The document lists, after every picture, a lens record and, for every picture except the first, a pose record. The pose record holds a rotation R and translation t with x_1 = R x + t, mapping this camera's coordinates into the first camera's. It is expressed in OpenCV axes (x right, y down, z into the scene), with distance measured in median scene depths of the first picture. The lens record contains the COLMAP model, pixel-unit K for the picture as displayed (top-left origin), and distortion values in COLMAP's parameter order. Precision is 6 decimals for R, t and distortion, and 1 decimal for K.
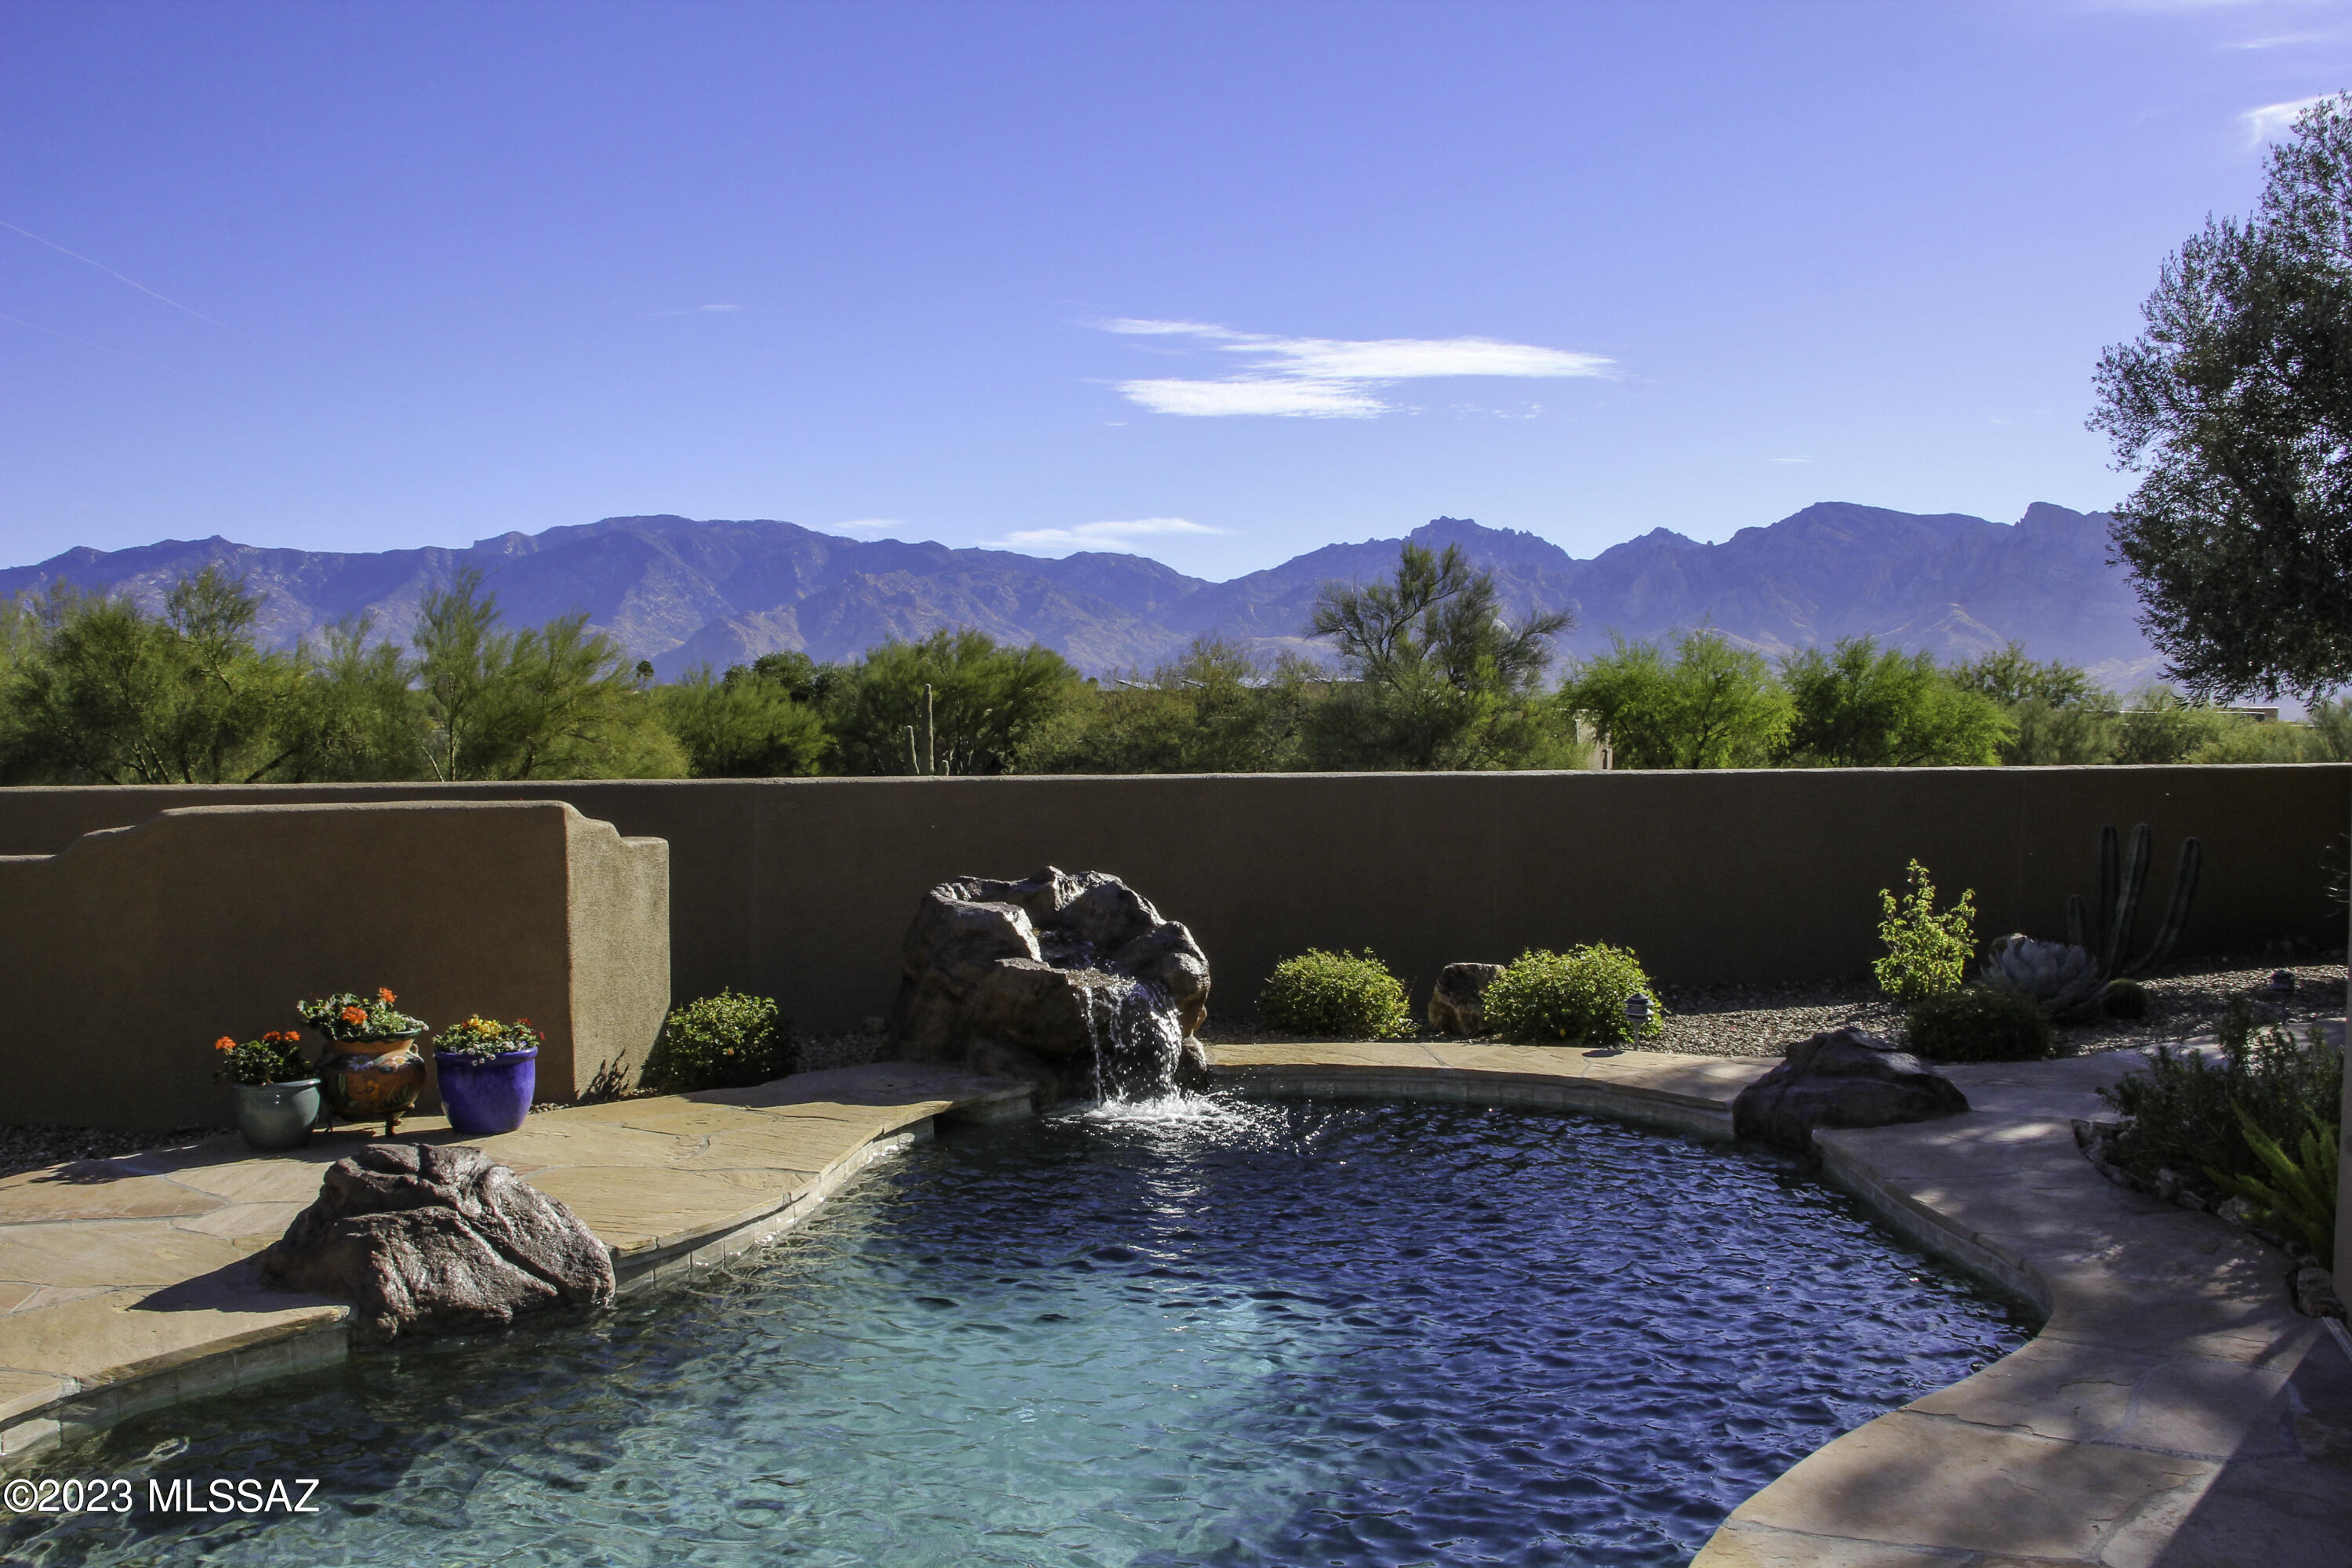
lens RADIAL K [[1930.3, 0, 1176.0], [0, 1930.3, 784.0], [0, 0, 1]] dist [-0.174501, 0.161914]
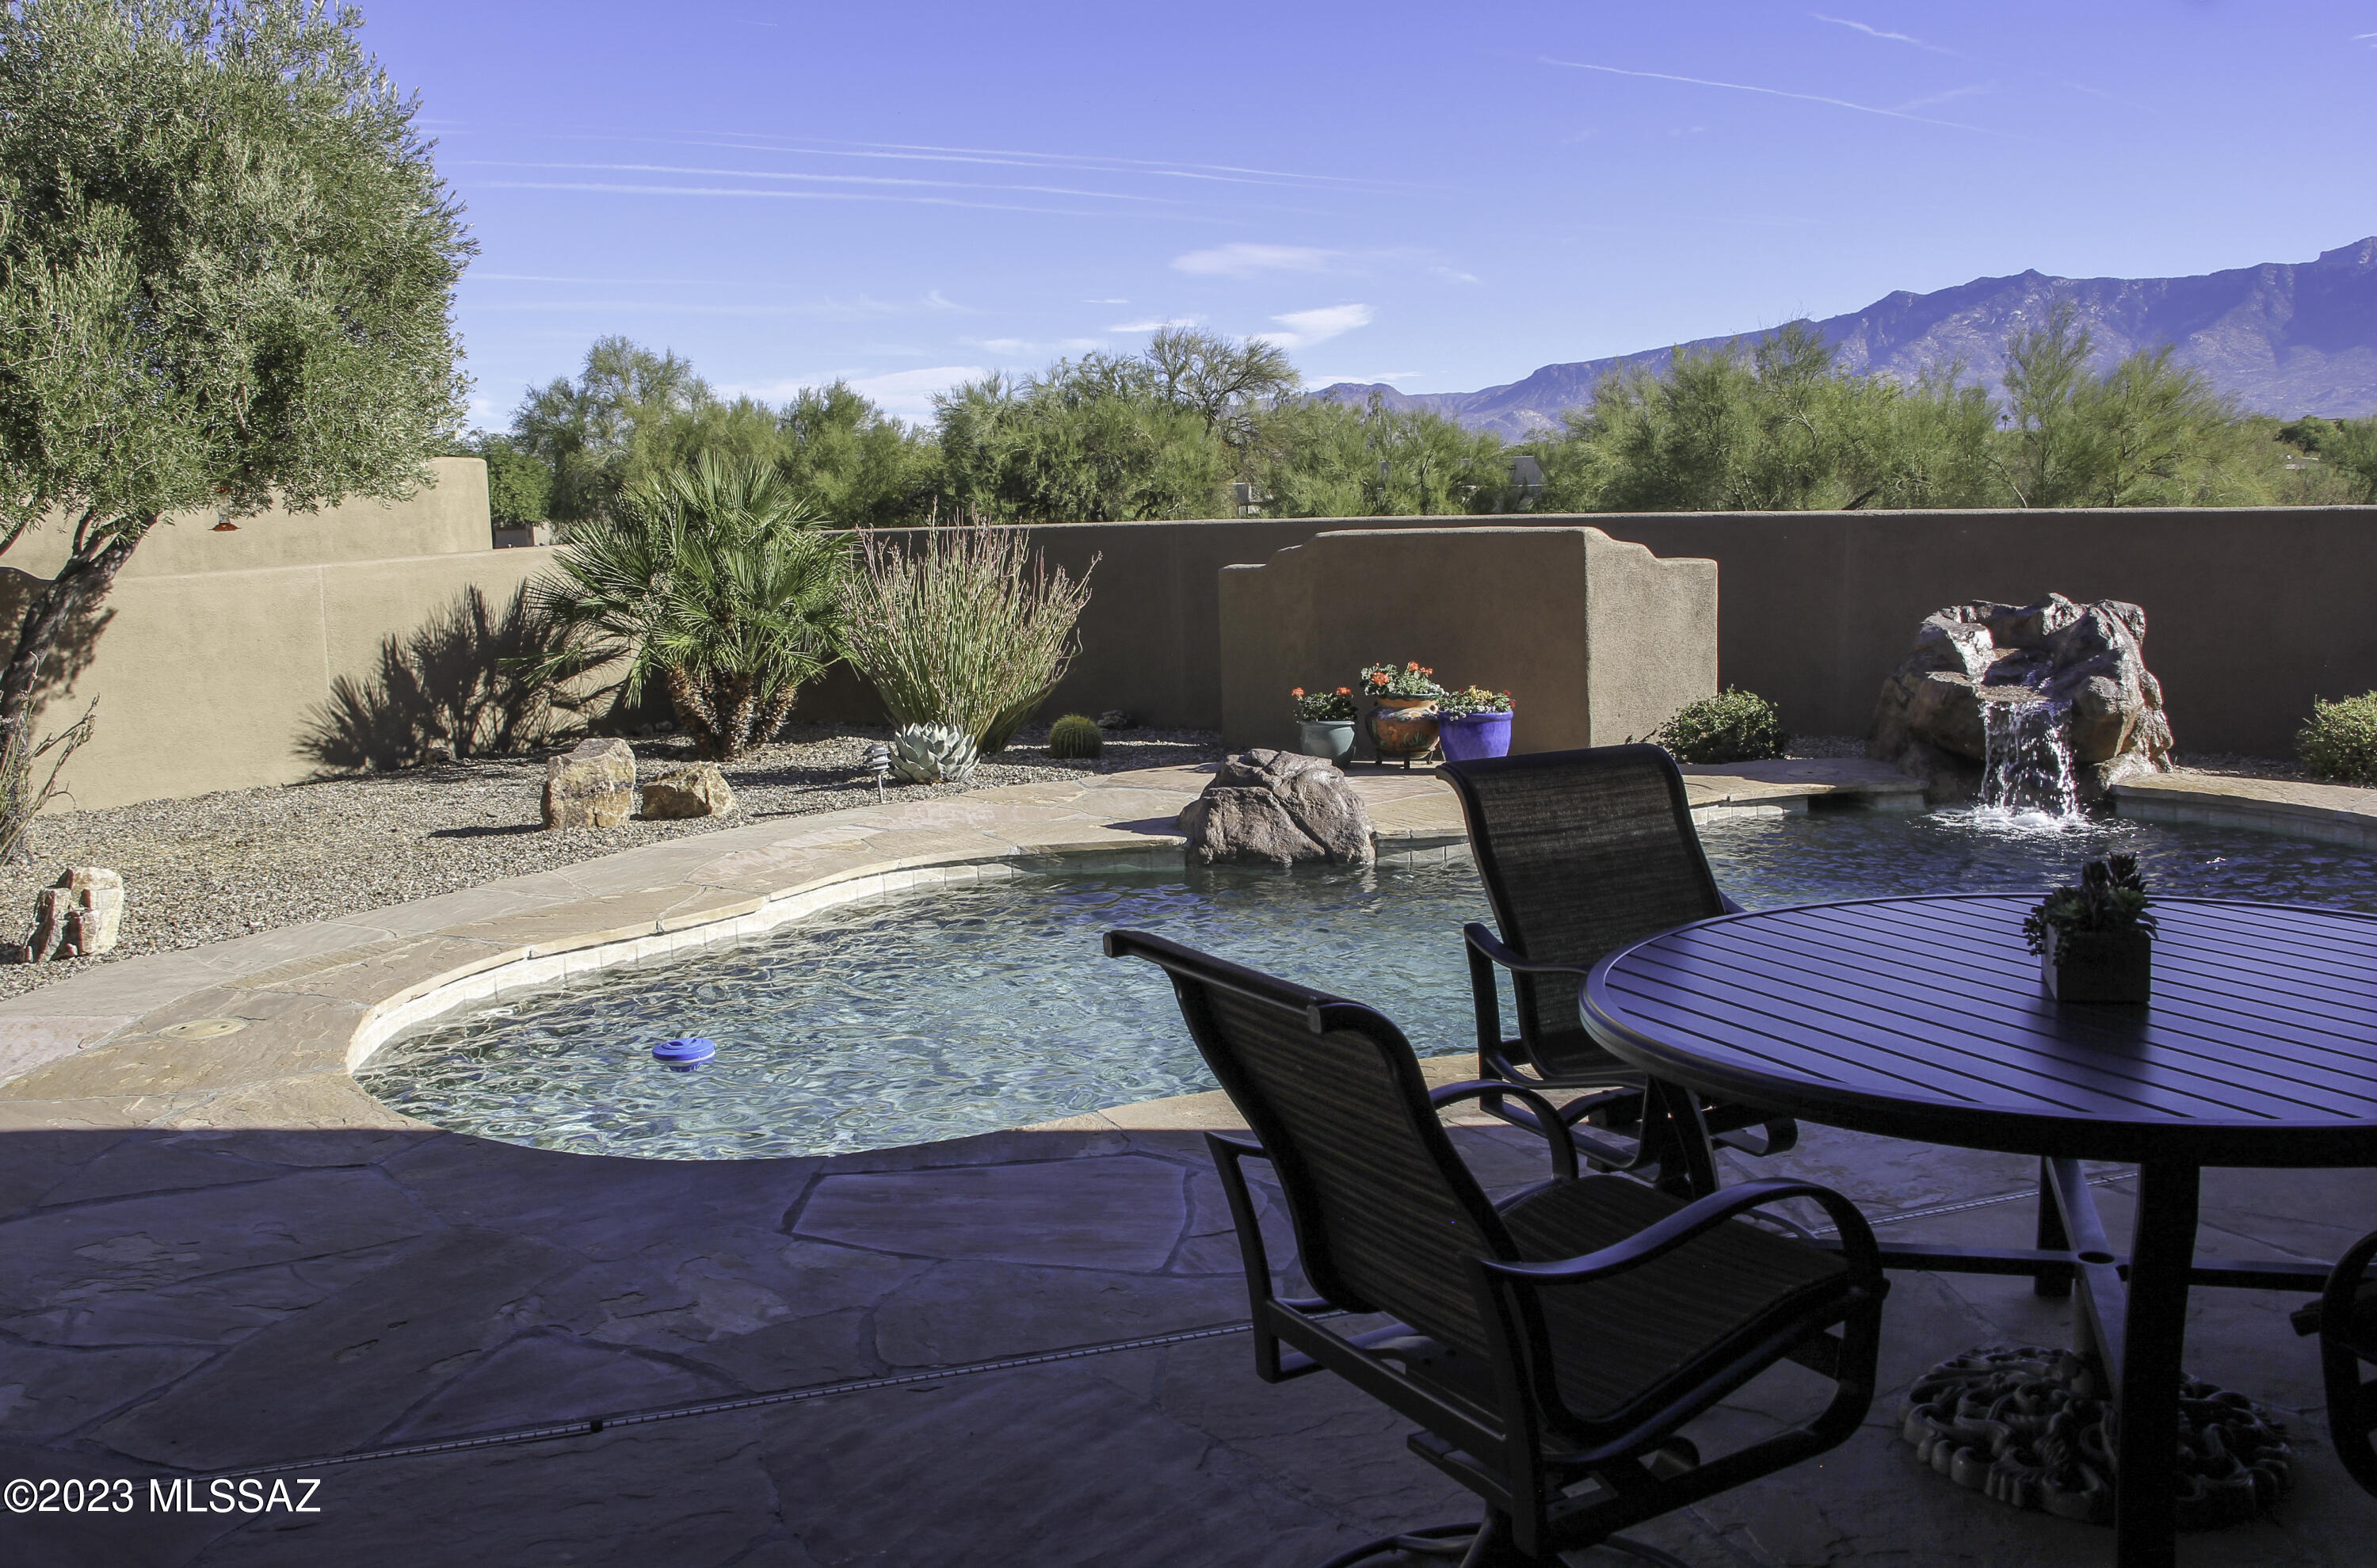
lens RADIAL K [[1850.6, 0, 1188.5], [0, 1850.6, 784.0], [0, 0, 1]] dist [-0.052076, 0.001002]
pose [[0.683081, 0.101639, -0.723236, 0.416299], [0.001077, 0.990128, 0.140164, 0.006241], [0.730342, -0.096522, 0.676228, -0.043241]]
